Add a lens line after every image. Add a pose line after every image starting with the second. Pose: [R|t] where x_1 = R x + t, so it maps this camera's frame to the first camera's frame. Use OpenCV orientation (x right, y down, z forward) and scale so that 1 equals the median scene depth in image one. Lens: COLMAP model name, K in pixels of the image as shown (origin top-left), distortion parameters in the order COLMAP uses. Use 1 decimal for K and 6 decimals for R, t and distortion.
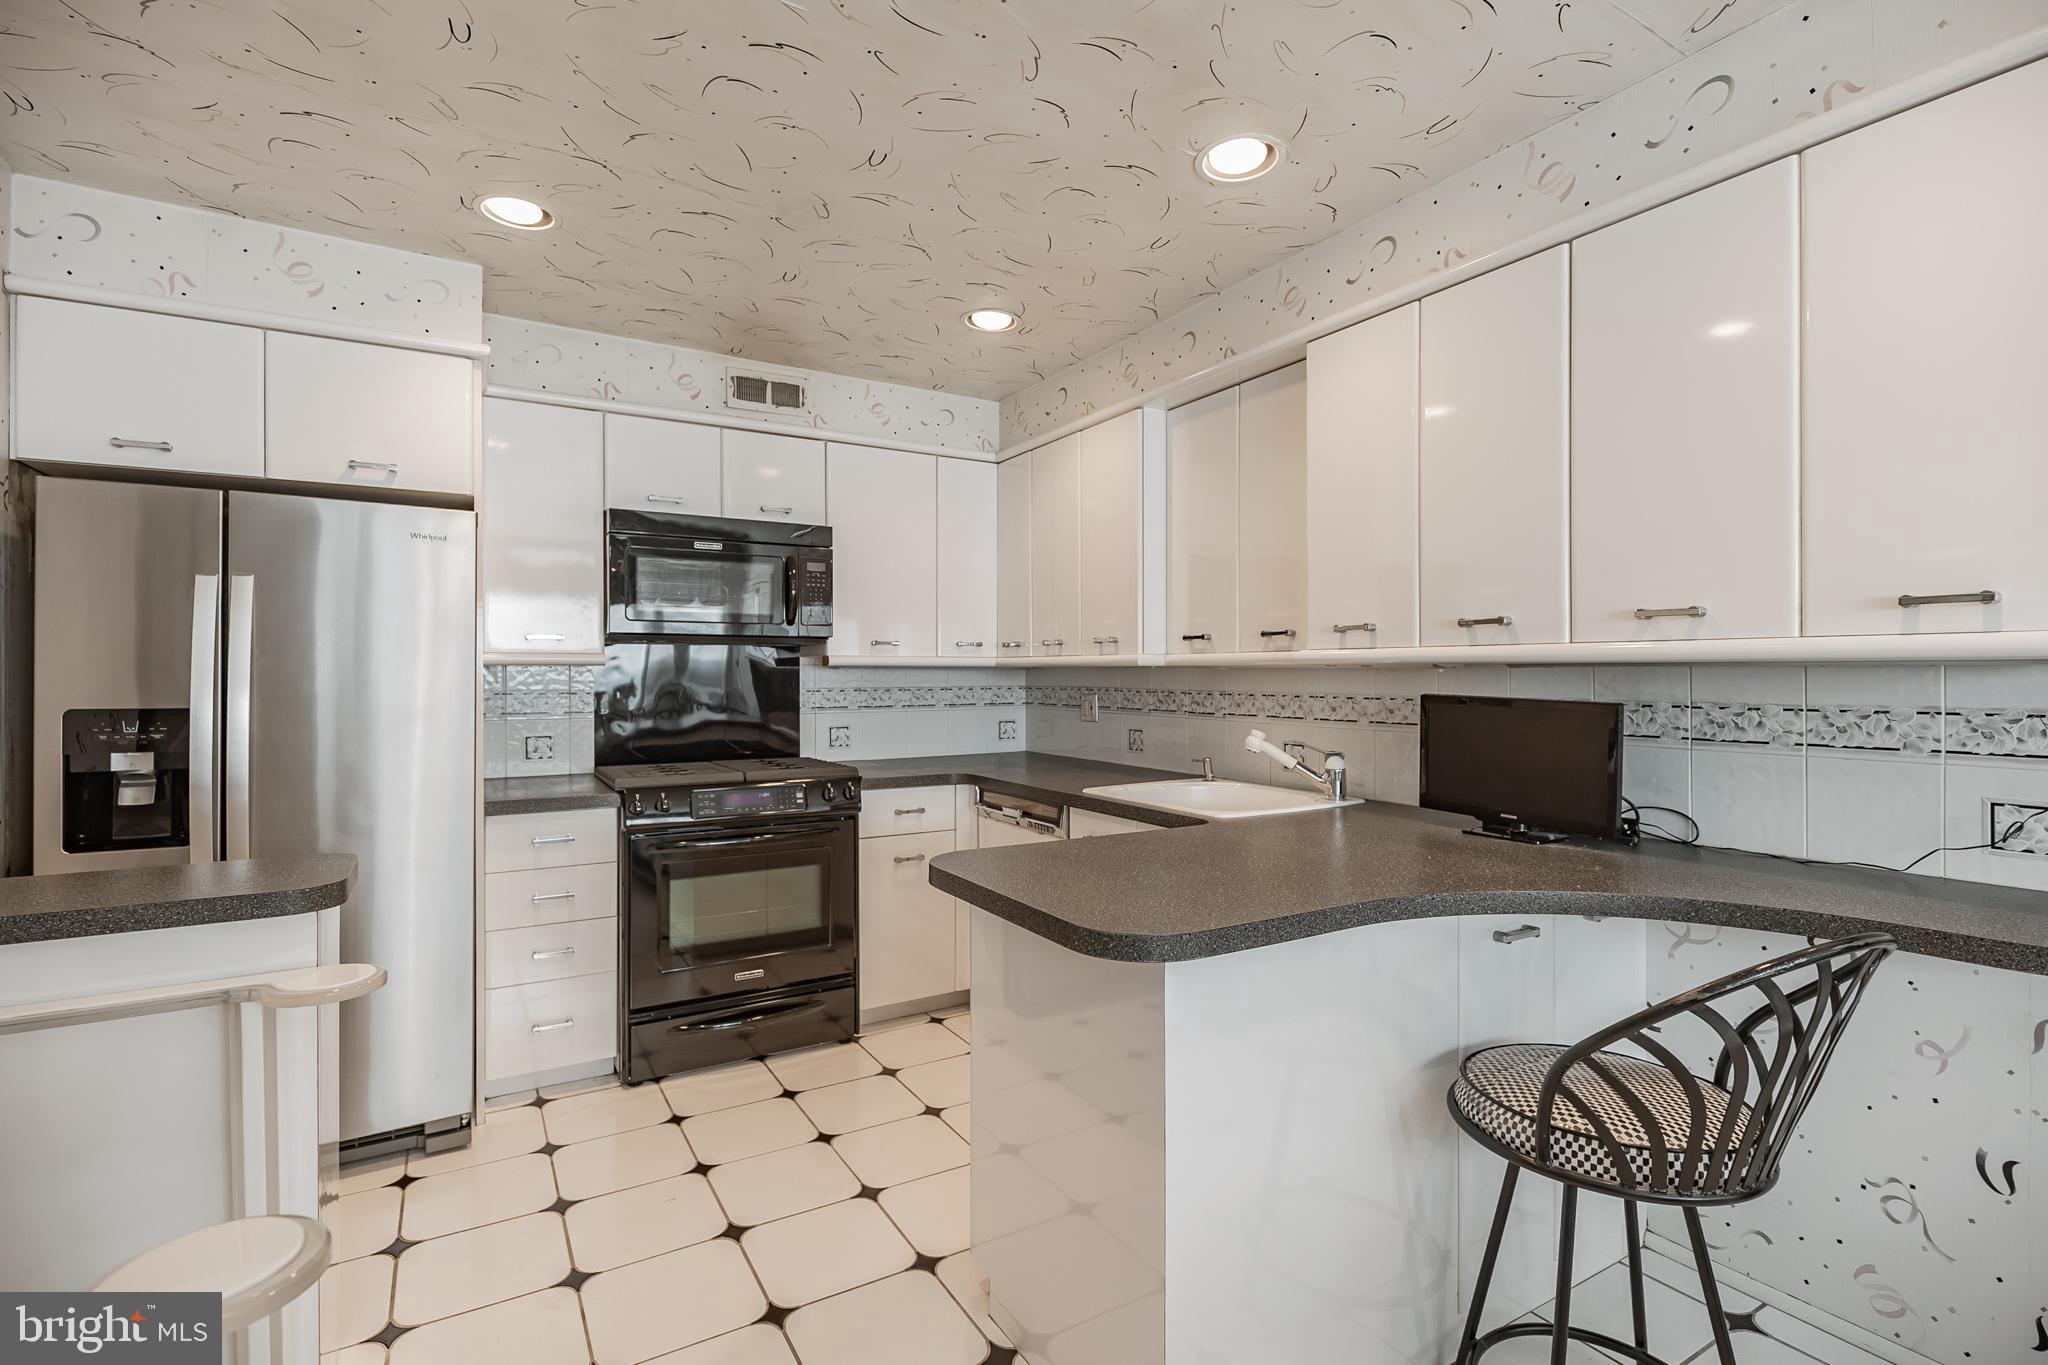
lens RADIAL K [[929.9, 0, 1027.8], [0, 929.9, 678.1], [0, 0, 1]] dist [-0.006000, -0.000020]
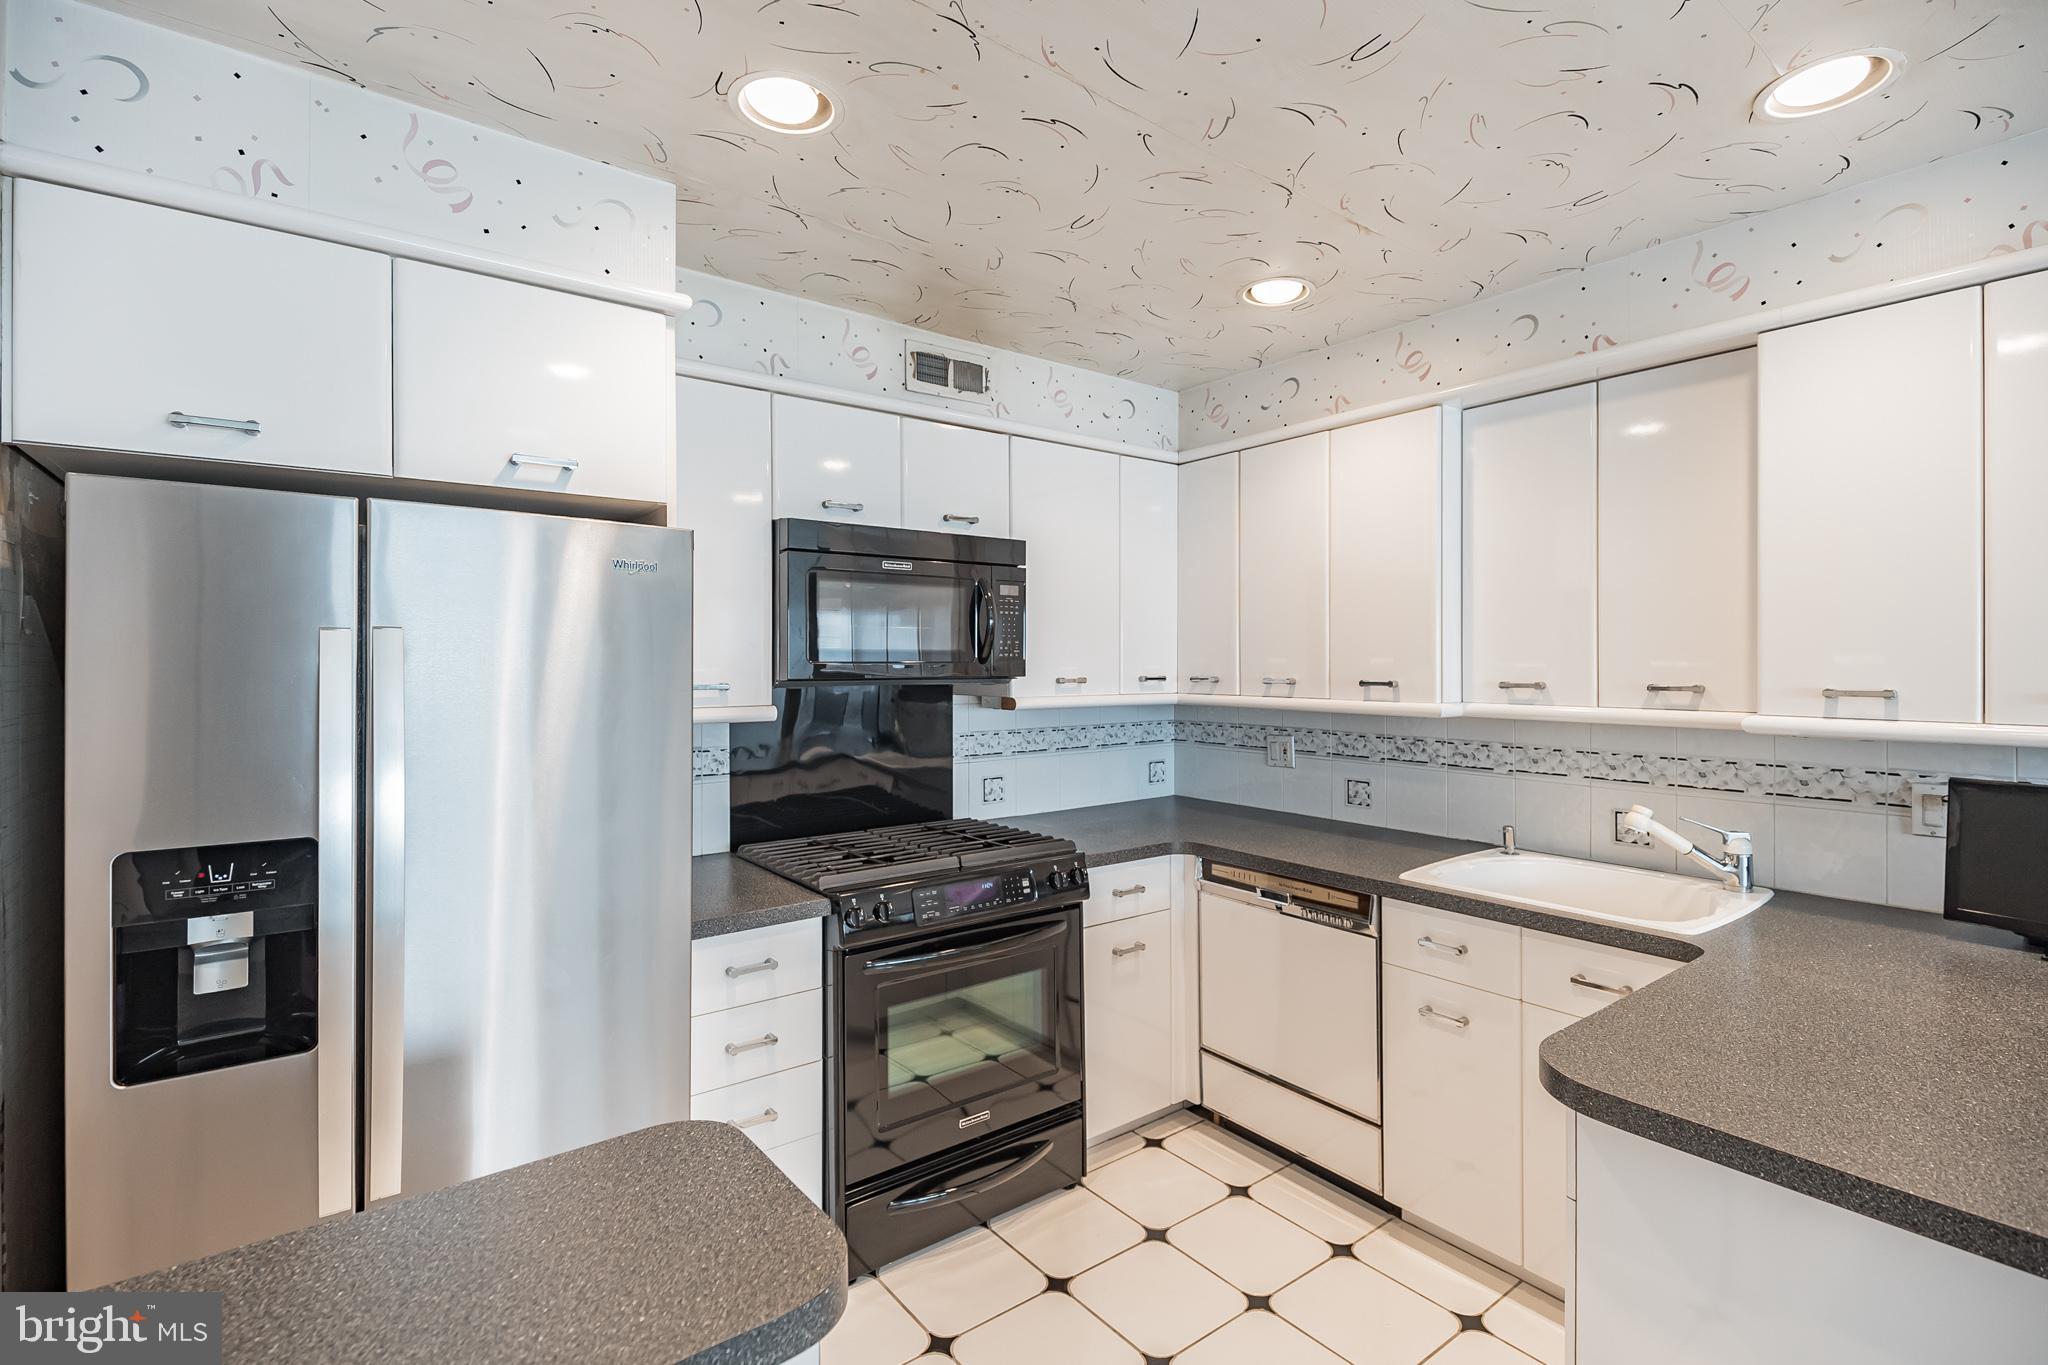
lens RADIAL K [[914.7, 0, 985.7], [0, 914.7, 659.7], [0, 0, 1]] dist [-0.000016, -0.001290]
pose [[0.994864, -0.001072, 0.101219, -0.352618], [0.001297, 0.999997, -0.002157, -0.061837], [-0.101216, 0.002277, 0.994862, 0.224743]]
